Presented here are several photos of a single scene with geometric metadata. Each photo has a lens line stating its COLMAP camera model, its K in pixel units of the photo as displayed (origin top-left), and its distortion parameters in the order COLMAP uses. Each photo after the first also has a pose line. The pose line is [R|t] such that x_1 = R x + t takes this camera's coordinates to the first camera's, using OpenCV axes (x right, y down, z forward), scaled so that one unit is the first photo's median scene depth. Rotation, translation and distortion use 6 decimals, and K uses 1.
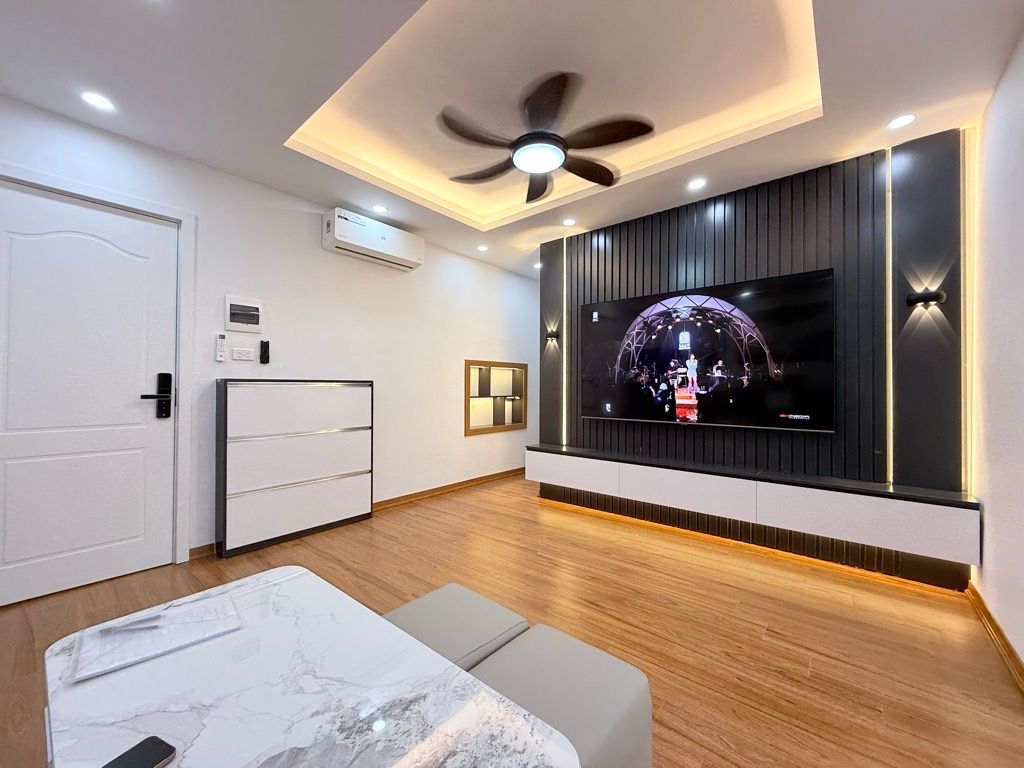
lens RADIAL K [[408.3, 0, 508.5], [0, 408.3, 383.9], [0, 0, 1]] dist [-0.001399, -0.000064]
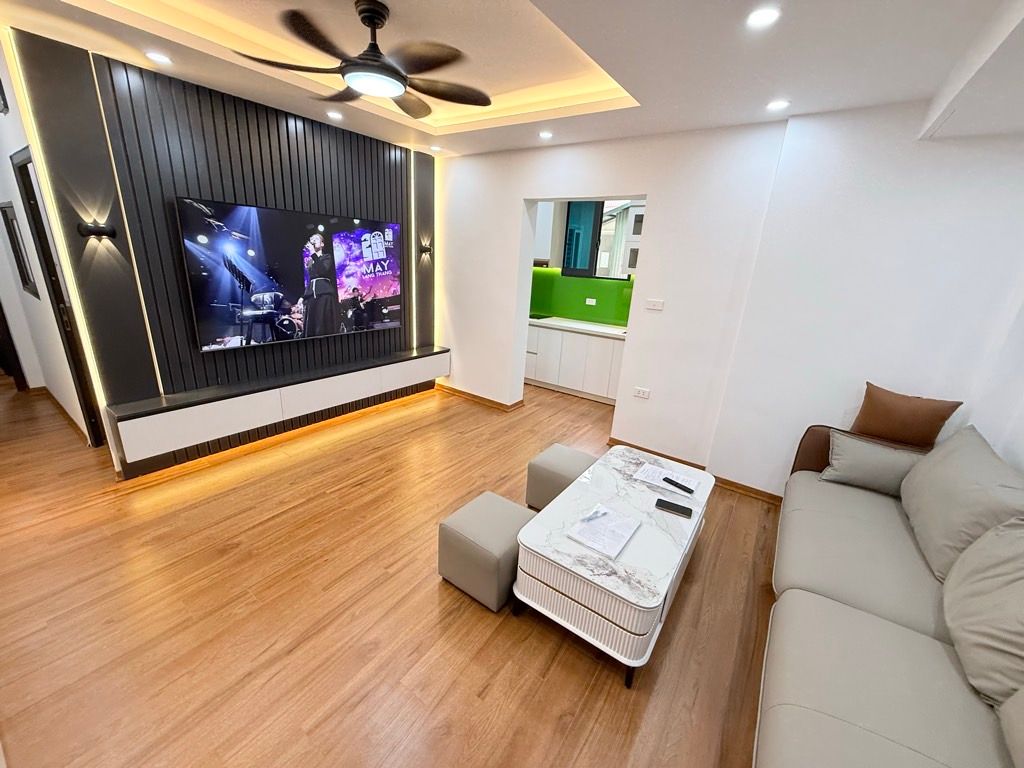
lens RADIAL K [[408.3, 0, 510.3], [0, 408.3, 384.2], [0, 0, 1]] dist [-0.001399, -0.000064]
pose [[-0.082399, -0.311305, 0.946731, -0.735955], [-0.067893, 0.949508, 0.306309, -0.163735], [-0.994284, -0.039037, -0.099374, 0.564171]]
